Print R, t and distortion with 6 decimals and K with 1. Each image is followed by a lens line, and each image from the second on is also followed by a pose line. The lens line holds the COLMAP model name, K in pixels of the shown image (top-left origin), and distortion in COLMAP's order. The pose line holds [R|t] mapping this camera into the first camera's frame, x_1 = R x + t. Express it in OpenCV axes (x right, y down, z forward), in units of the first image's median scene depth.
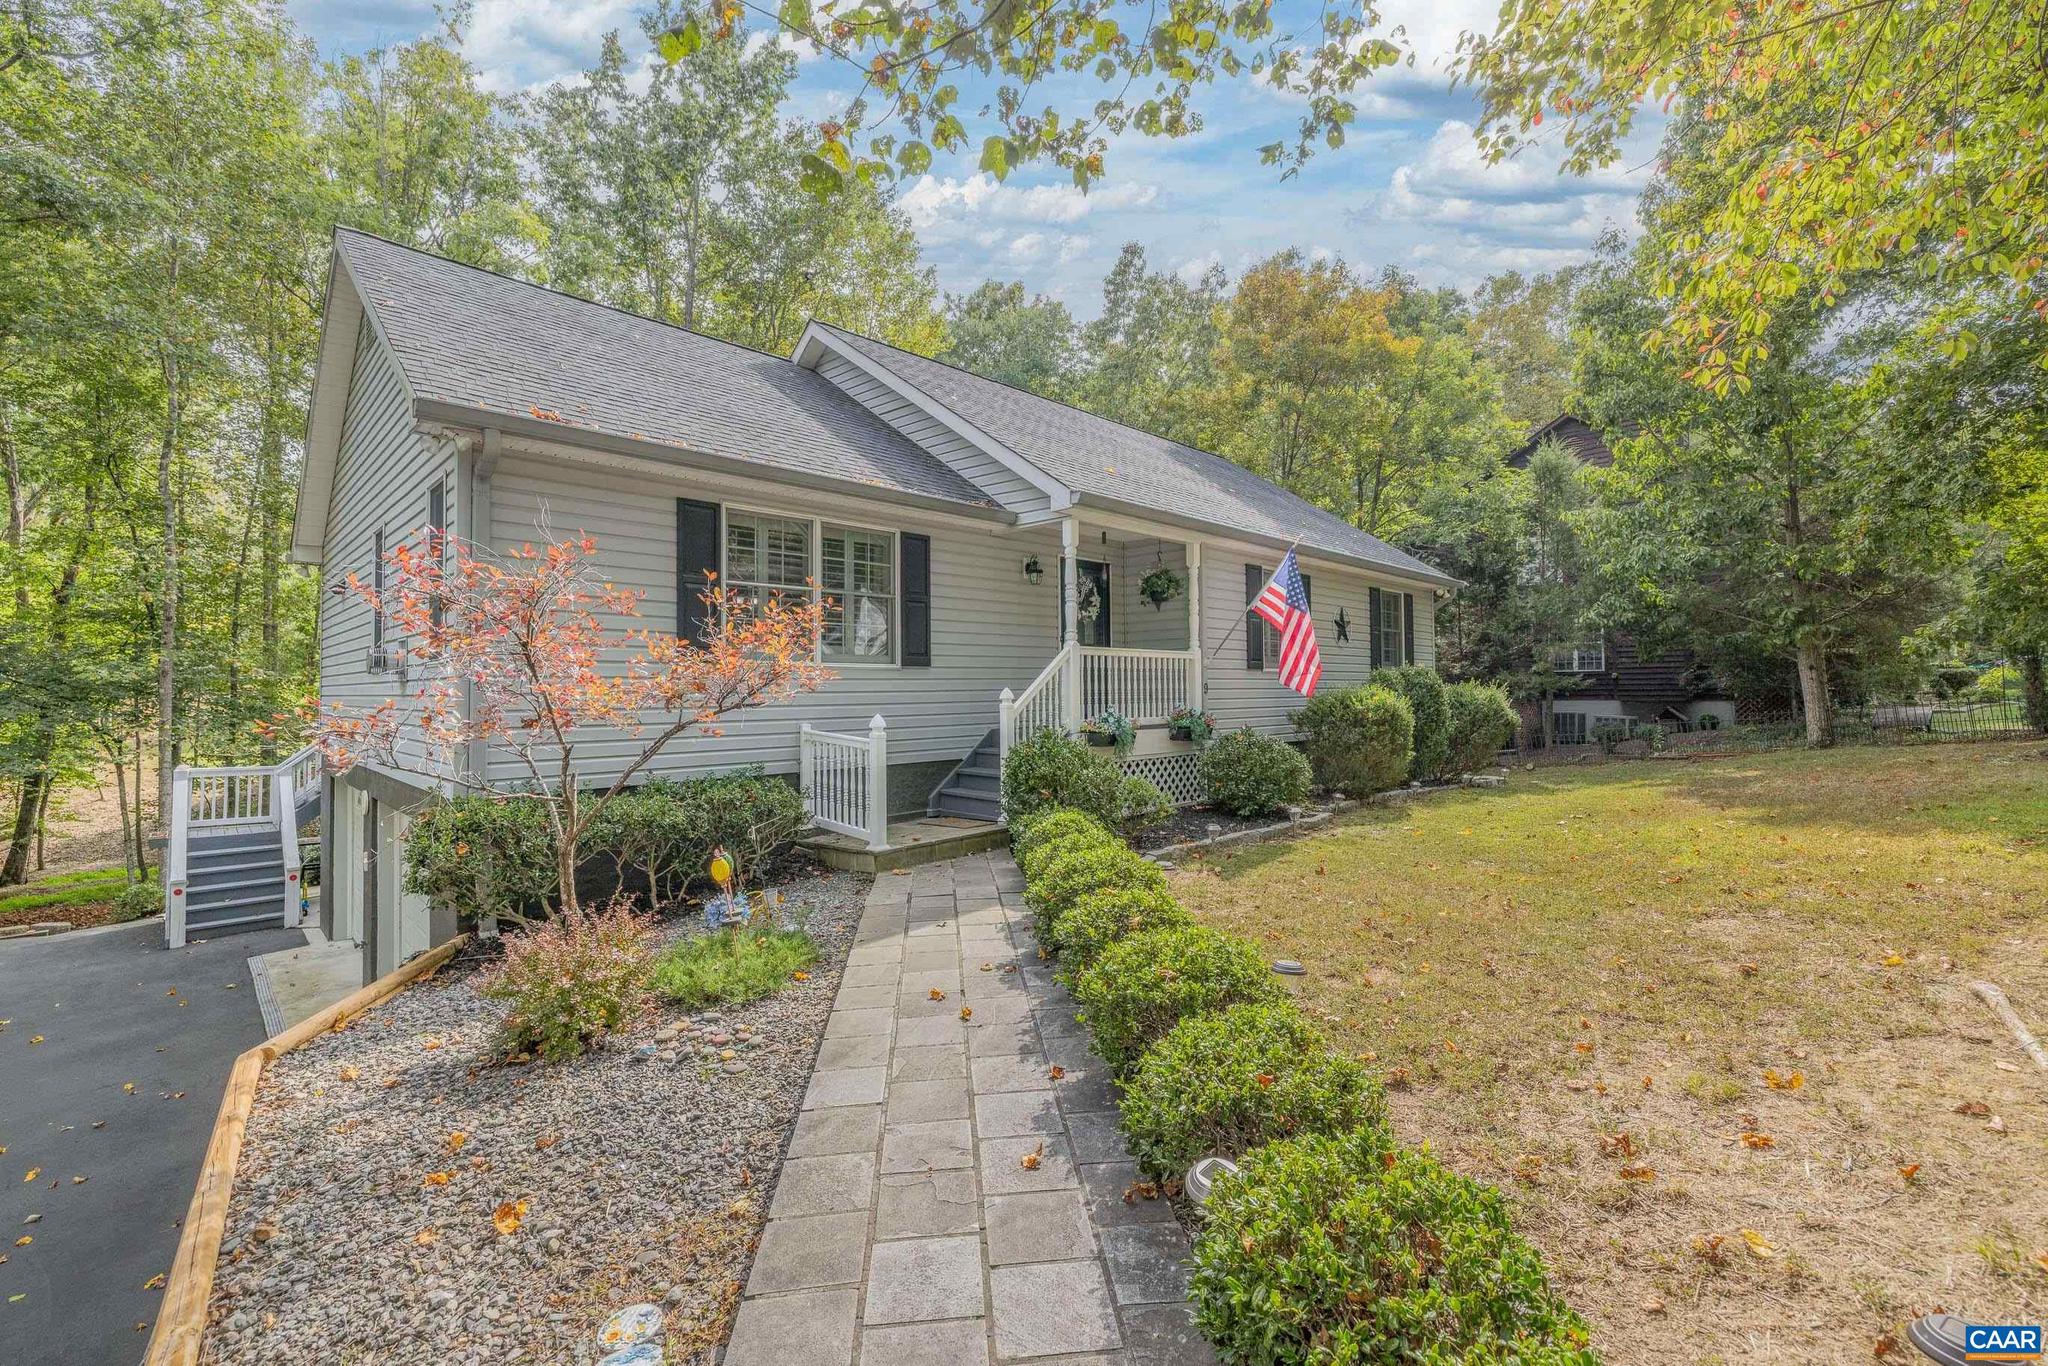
lens RADIAL K [[874.3, 0, 1024.0], [0, 874.3, 683.0], [0, 0, 1]] dist [0.000238, -0.000002]
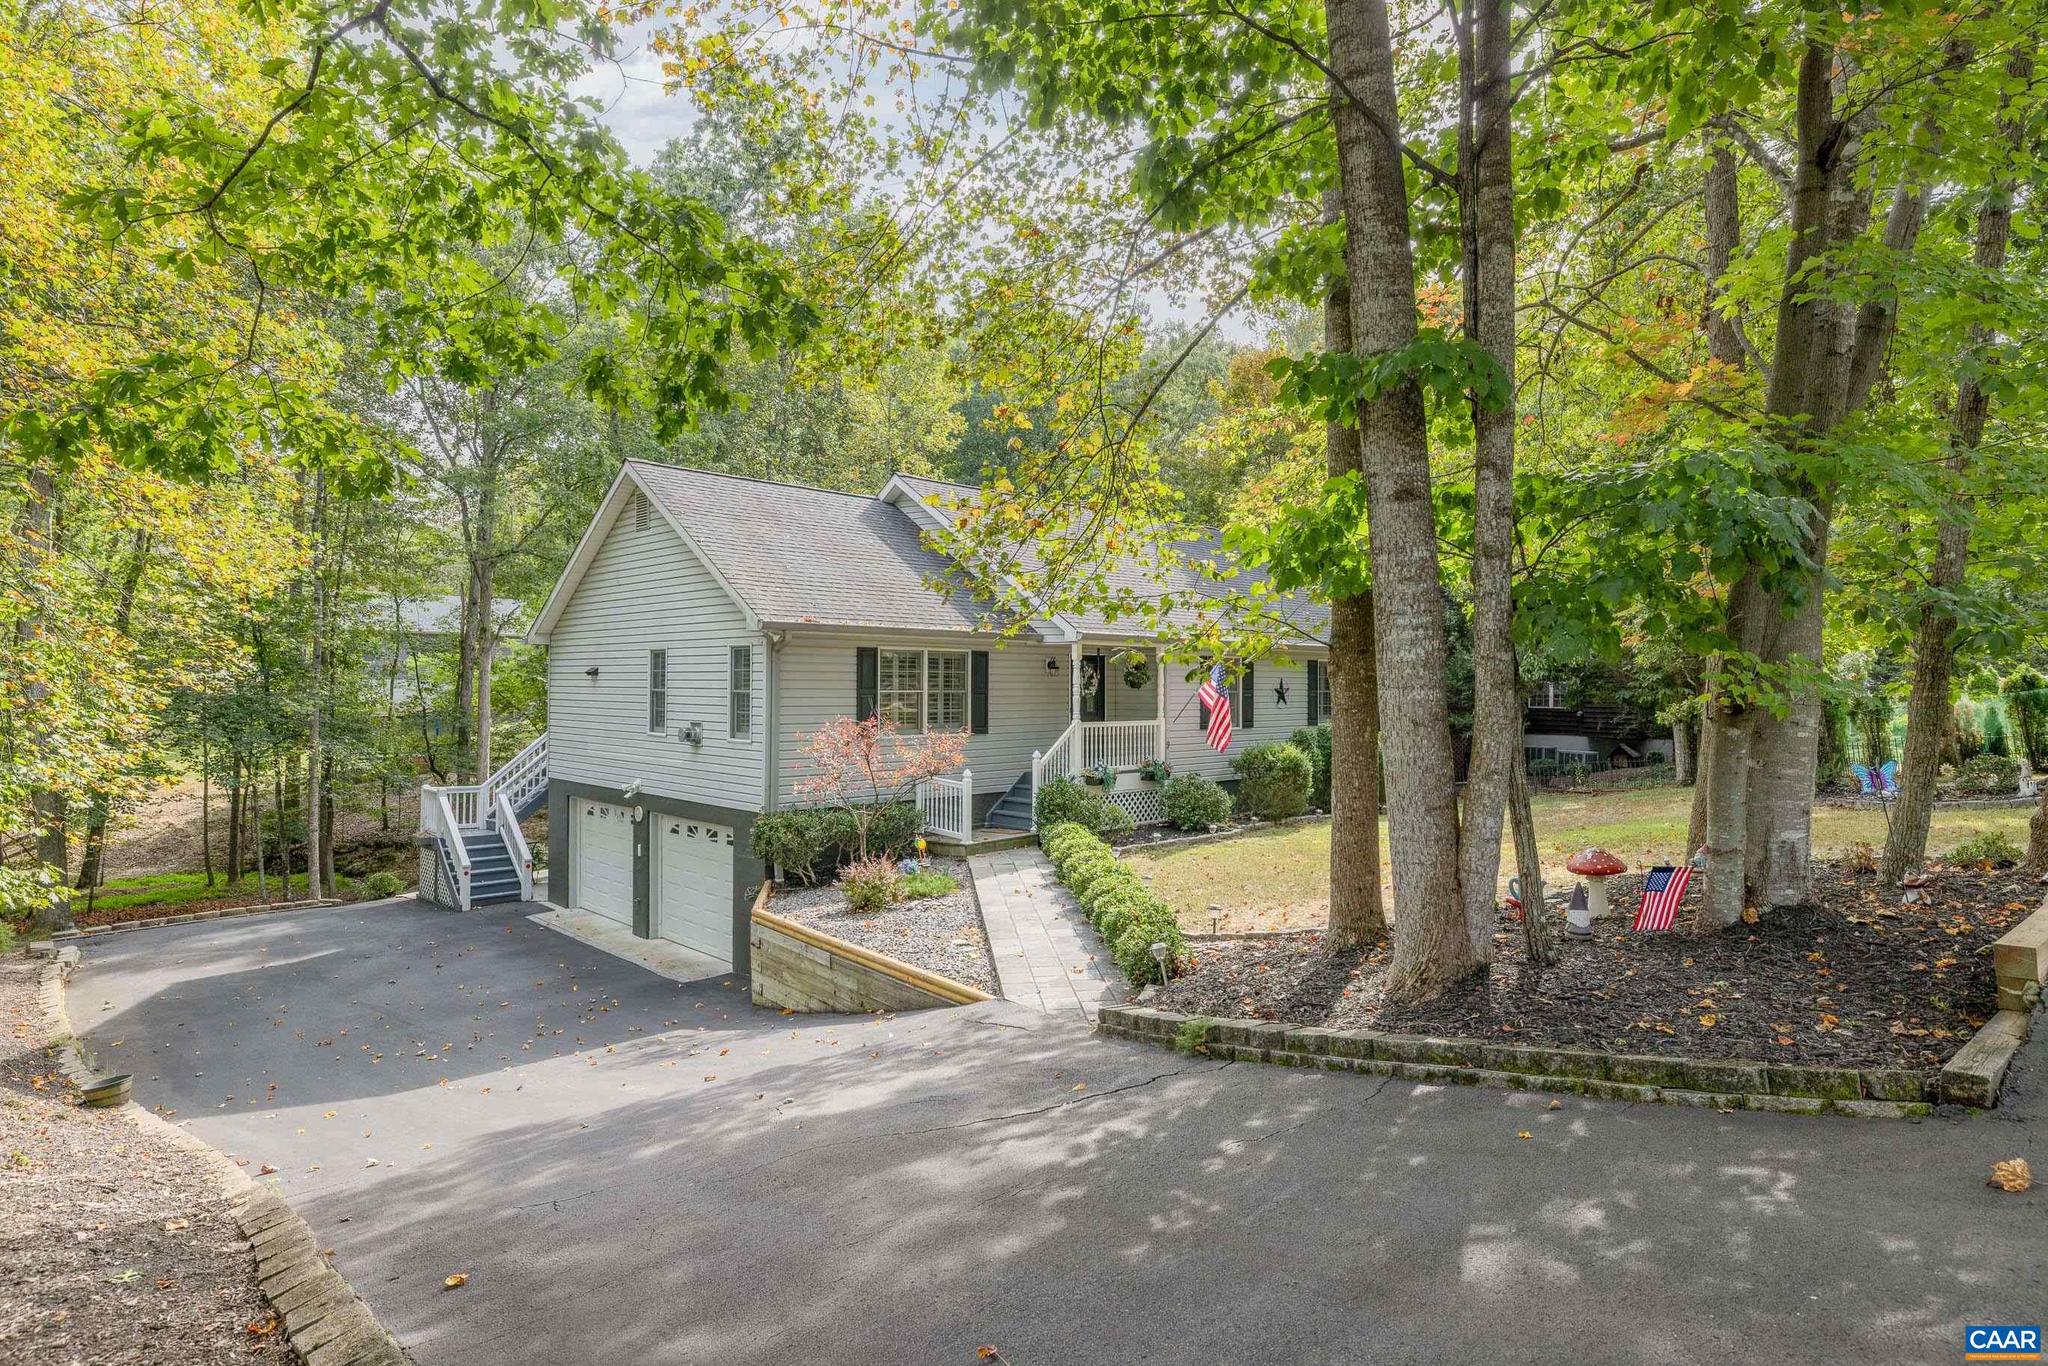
lens RADIAL K [[1122.7, 0, 1024.0], [0, 1122.7, 683.0], [0, 0, 1]] dist [-0.003377, -0.000520]
pose [[0.999903, 0.012941, -0.005139, -0.032756], [-0.012895, 0.999878, 0.008833, -0.132623], [0.005252, -0.008766, 0.999948, -1.067384]]
